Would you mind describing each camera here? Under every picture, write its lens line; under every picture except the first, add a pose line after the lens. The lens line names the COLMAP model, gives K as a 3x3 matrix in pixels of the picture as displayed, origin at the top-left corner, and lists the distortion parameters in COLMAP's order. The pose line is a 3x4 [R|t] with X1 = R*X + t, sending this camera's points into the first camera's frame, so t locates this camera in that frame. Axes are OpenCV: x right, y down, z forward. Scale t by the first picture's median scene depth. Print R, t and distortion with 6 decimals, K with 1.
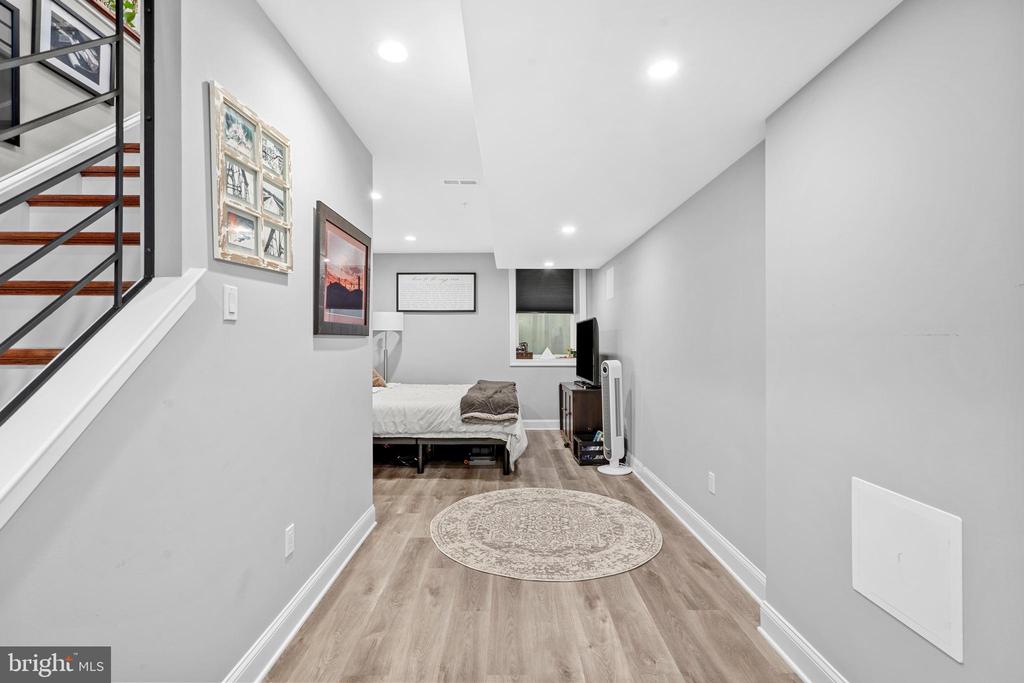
lens RADIAL K [[471.3, 0, 511.5], [0, 471.3, 341.5], [0, 0, 1]] dist [-0.001422, 0.002154]
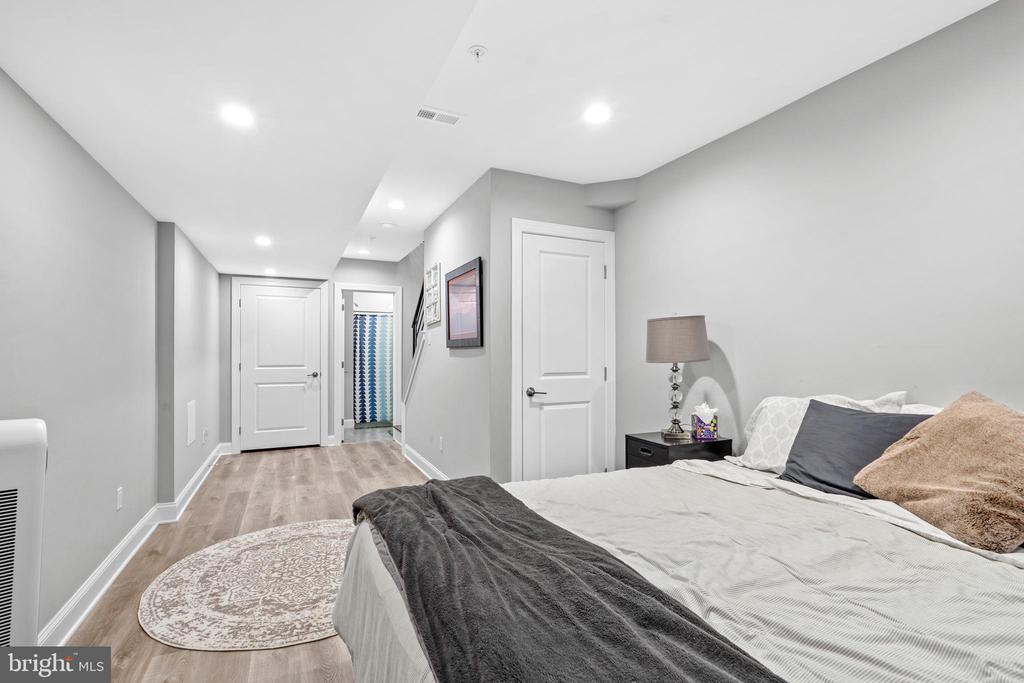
lens RADIAL K [[471.3, 0, 510.5], [0, 471.3, 345.6], [0, 0, 1]] dist [-0.001422, 0.002154]
pose [[-0.910867, -0.003142, -0.412689, 0.092980], [0.002569, 0.999908, -0.013284, 0.001113], [0.412693, -0.013160, -0.910775, 2.151513]]
